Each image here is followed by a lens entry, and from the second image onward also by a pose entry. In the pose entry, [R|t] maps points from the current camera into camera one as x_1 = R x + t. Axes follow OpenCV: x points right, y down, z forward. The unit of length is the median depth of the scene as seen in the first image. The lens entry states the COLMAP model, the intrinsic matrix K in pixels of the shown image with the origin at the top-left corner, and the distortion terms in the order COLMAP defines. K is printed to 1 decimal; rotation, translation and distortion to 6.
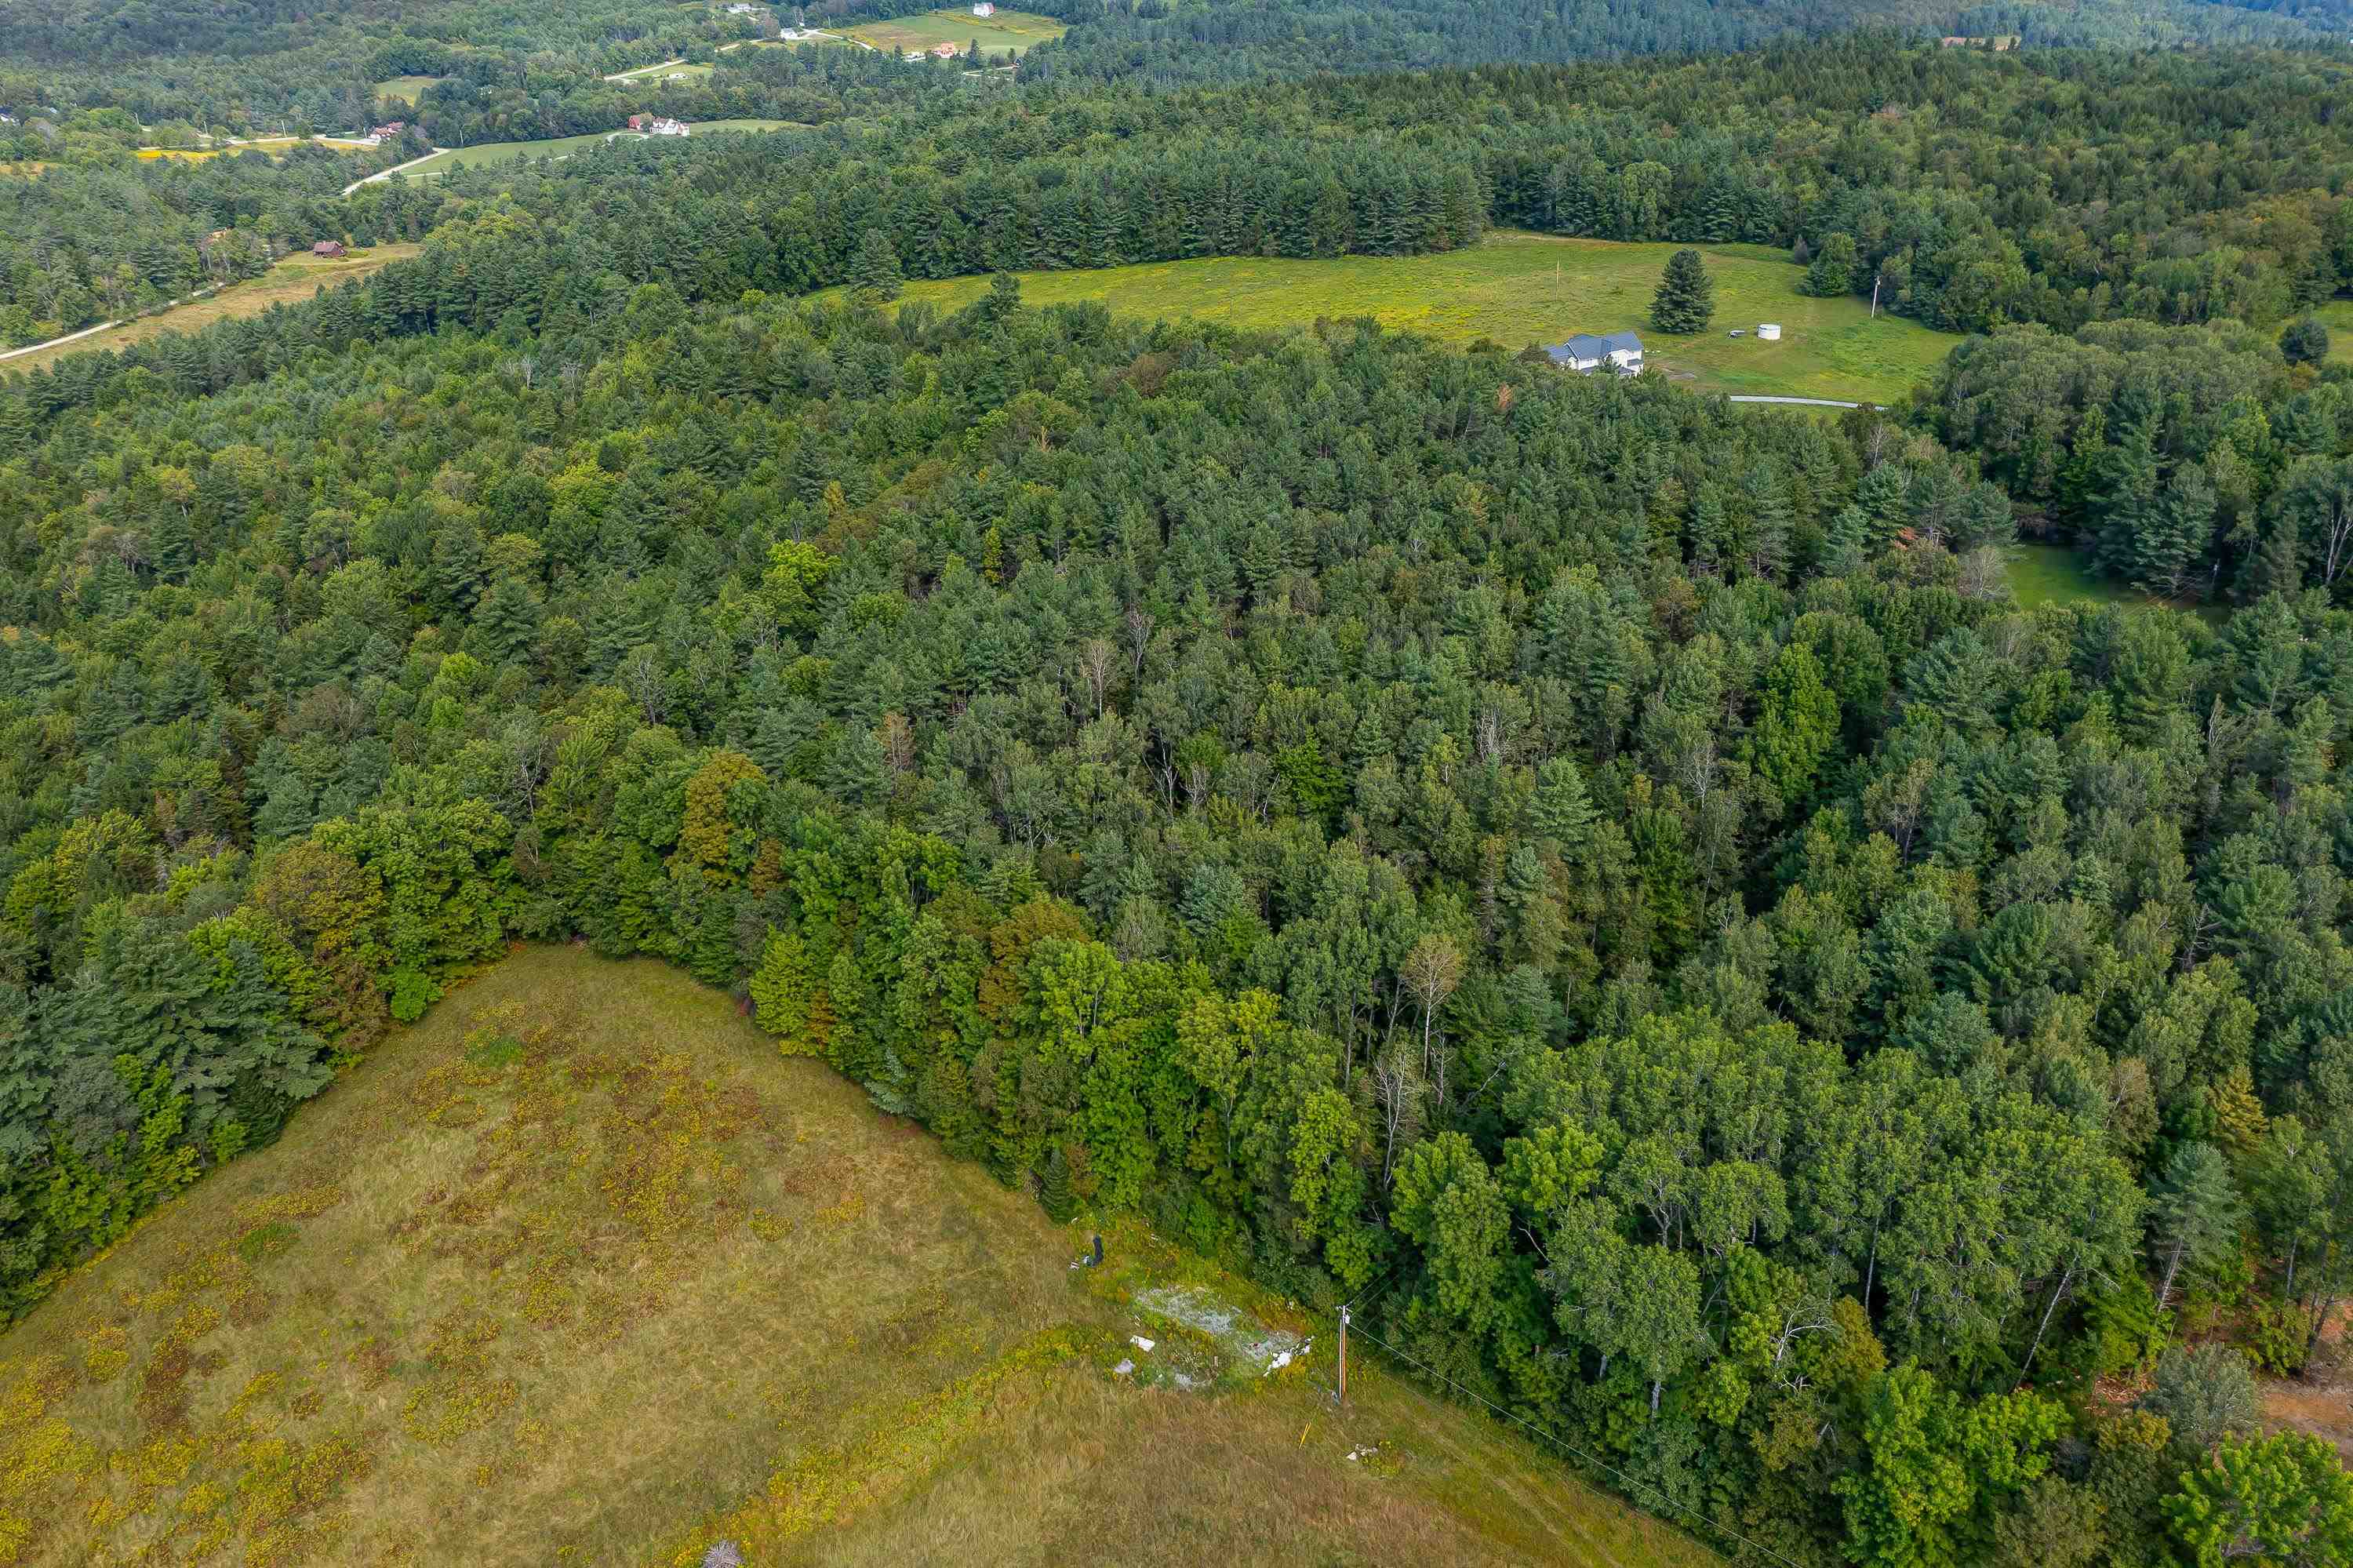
lens RADIAL K [[1860.8, 0, 1171.1], [0, 1860.8, 781.7], [0, 0, 1]] dist [-0.028105, 0.020662]
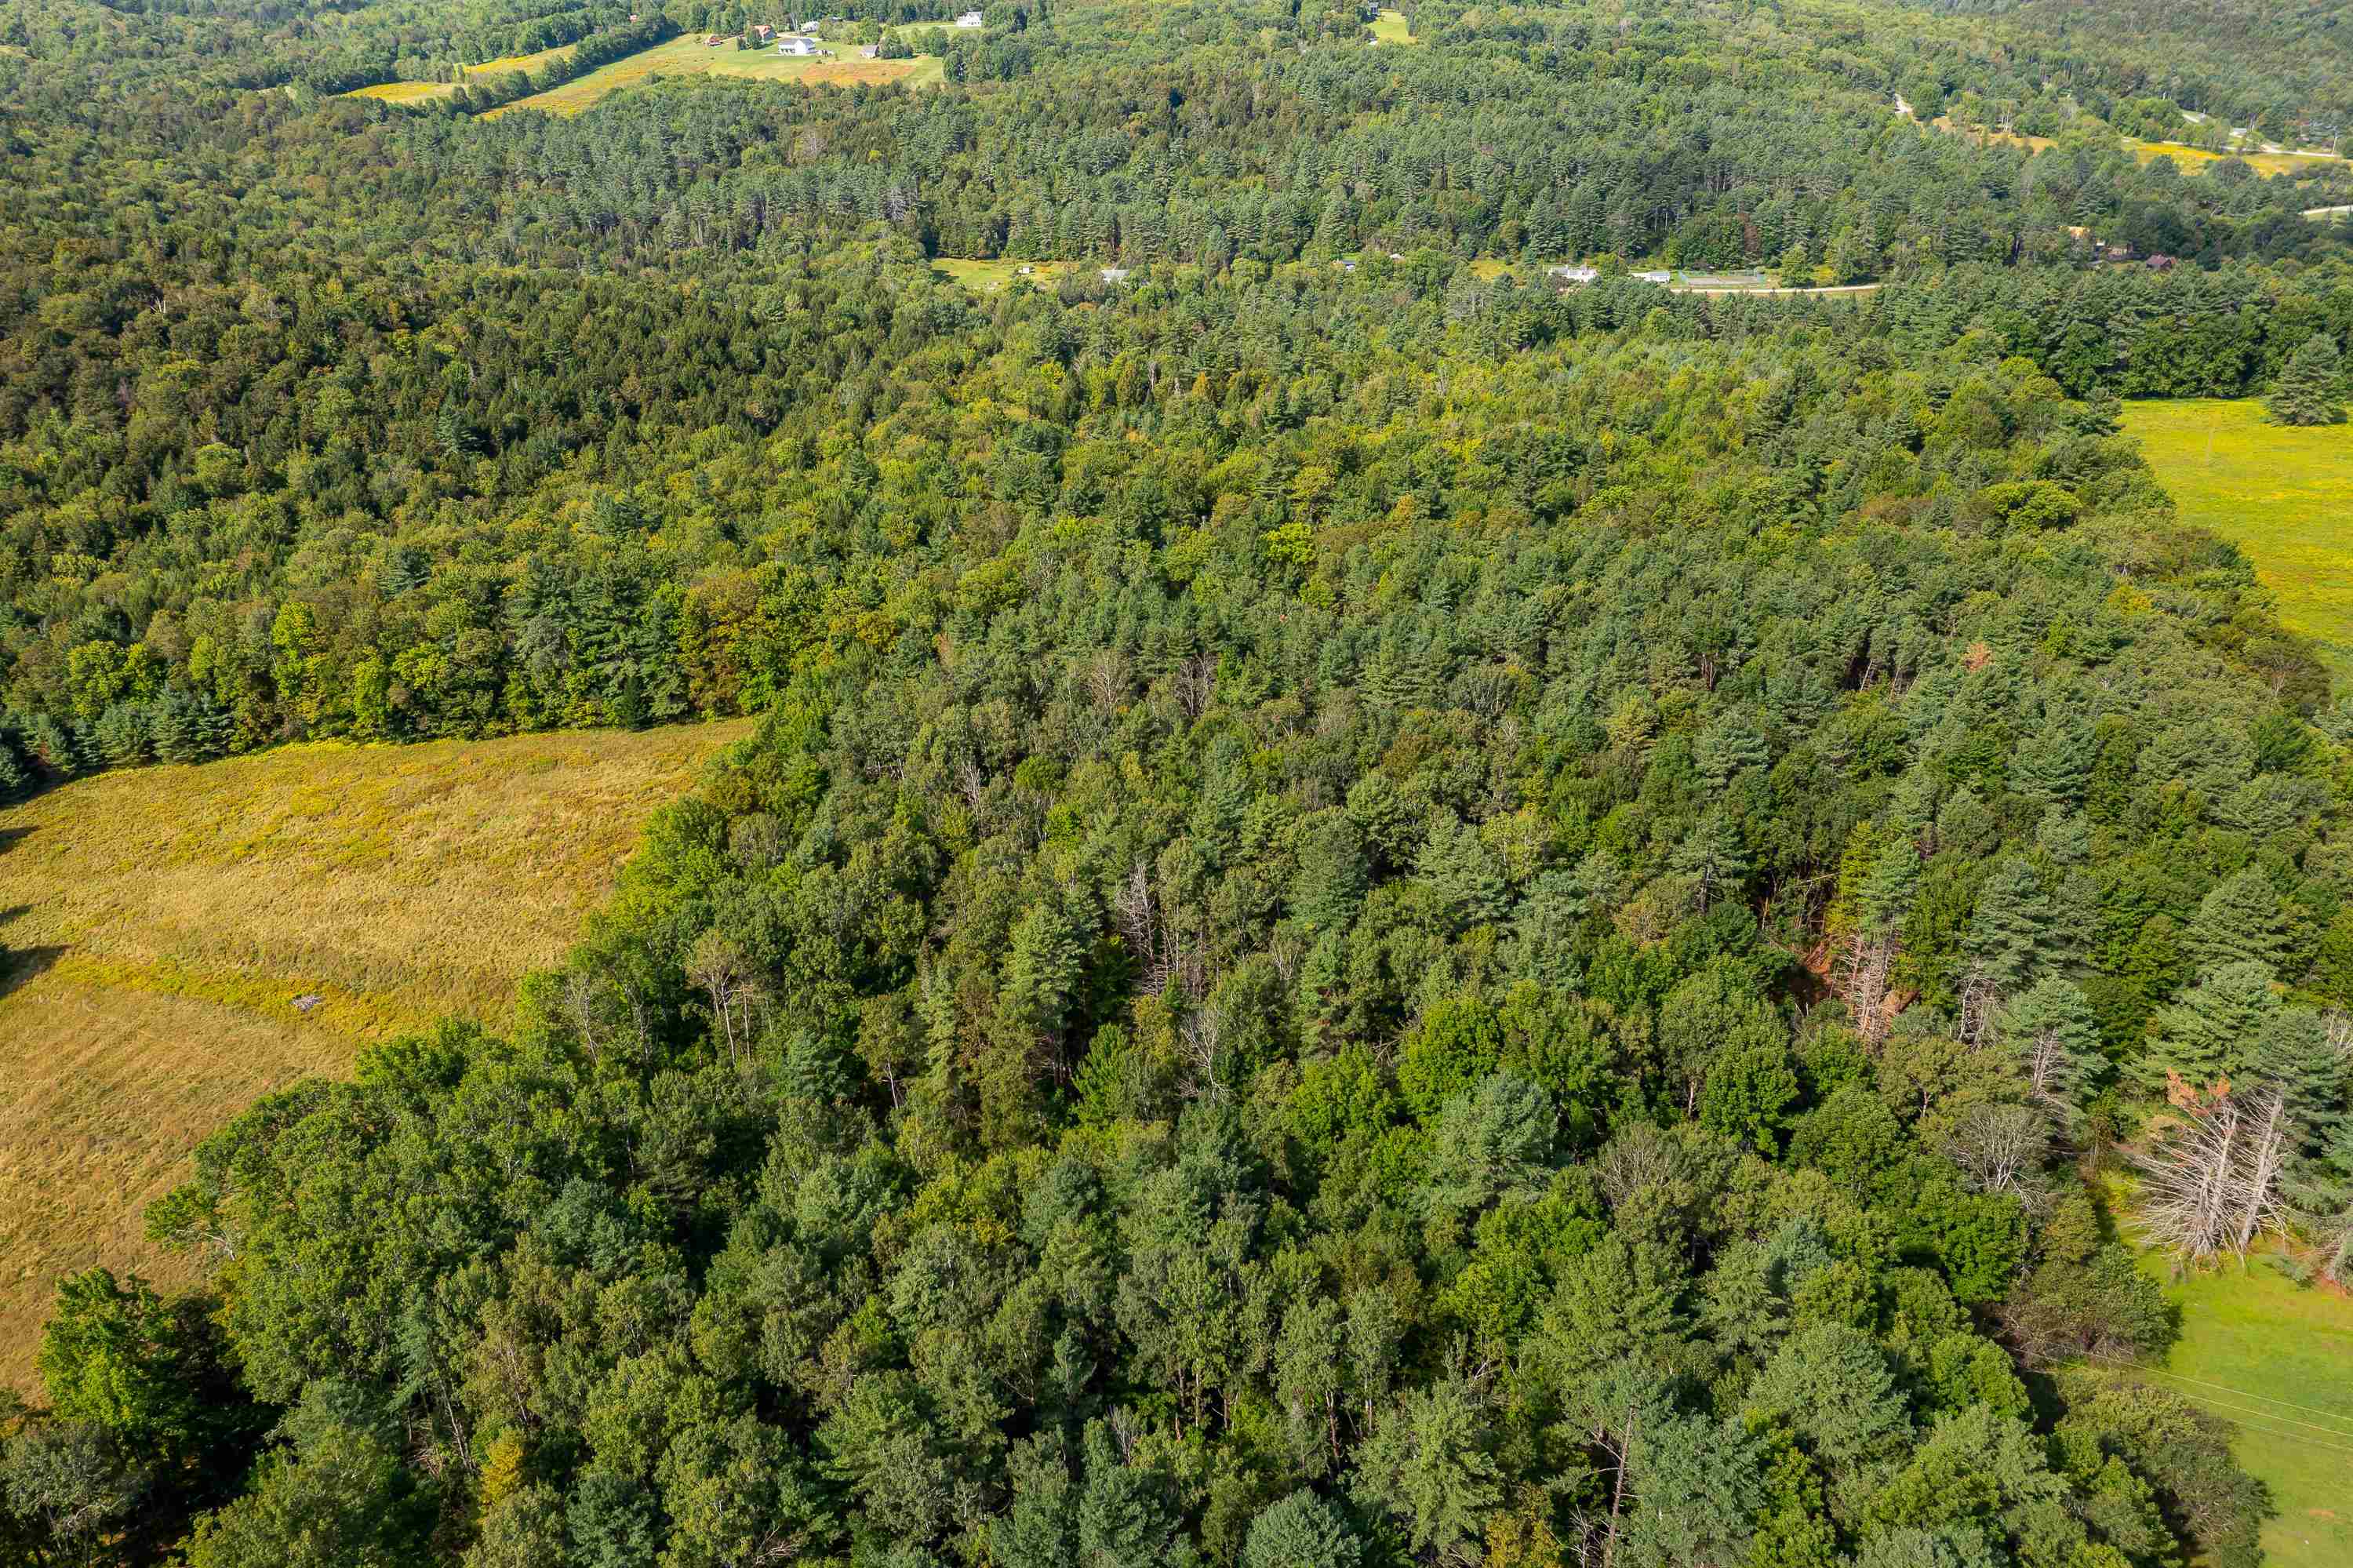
lens RADIAL K [[1860.8, 0, 1171.1], [0, 1860.8, 774.9], [0, 0, 1]] dist [-0.028105, 0.020662]
pose [[0.412024, 0.403686, -0.816869, 0.364958], [-0.400203, 0.885576, 0.235780, -0.117779], [0.818581, 0.229766, 0.526435, 0.215767]]
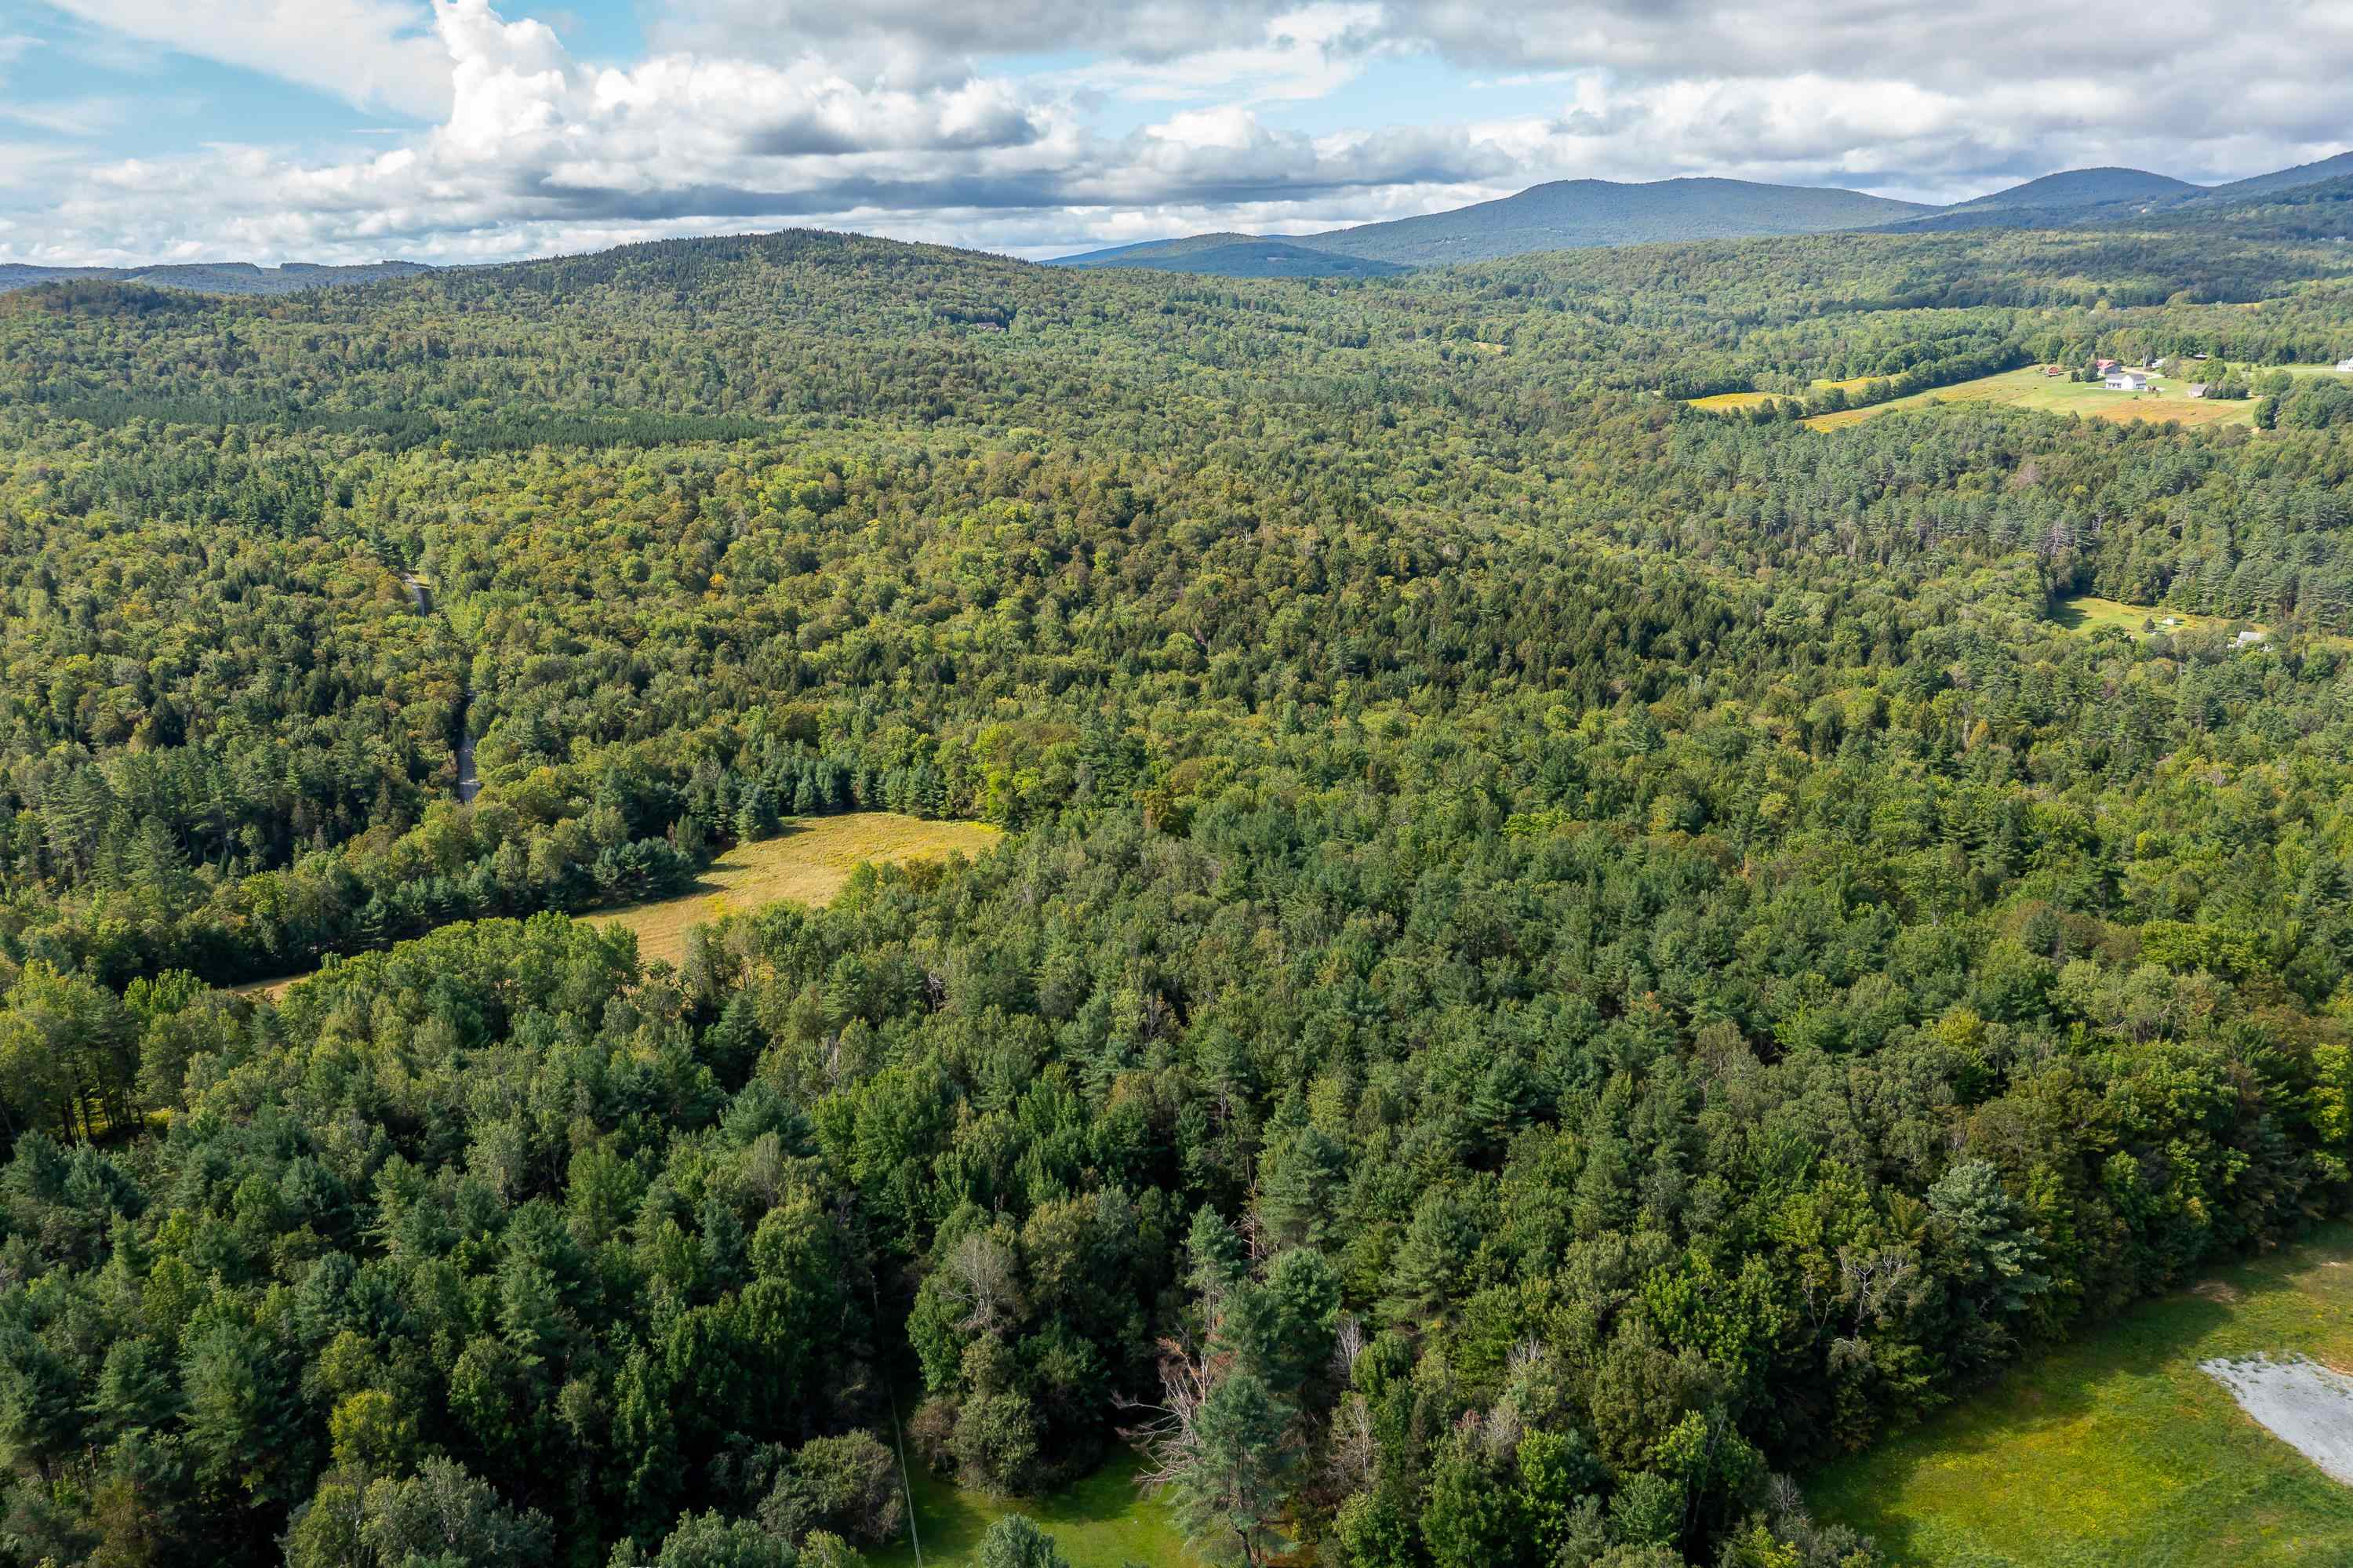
lens RADIAL K [[1860.8, 0, 1180.1], [0, 1860.8, 781.4], [0, 0, 1]] dist [-0.028105, 0.020662]
pose [[-0.356436, 0.280971, -0.891072, 0.476598], [-0.393422, 0.819905, 0.415902, -0.284098], [0.847451, 0.498809, -0.181703, 0.535362]]
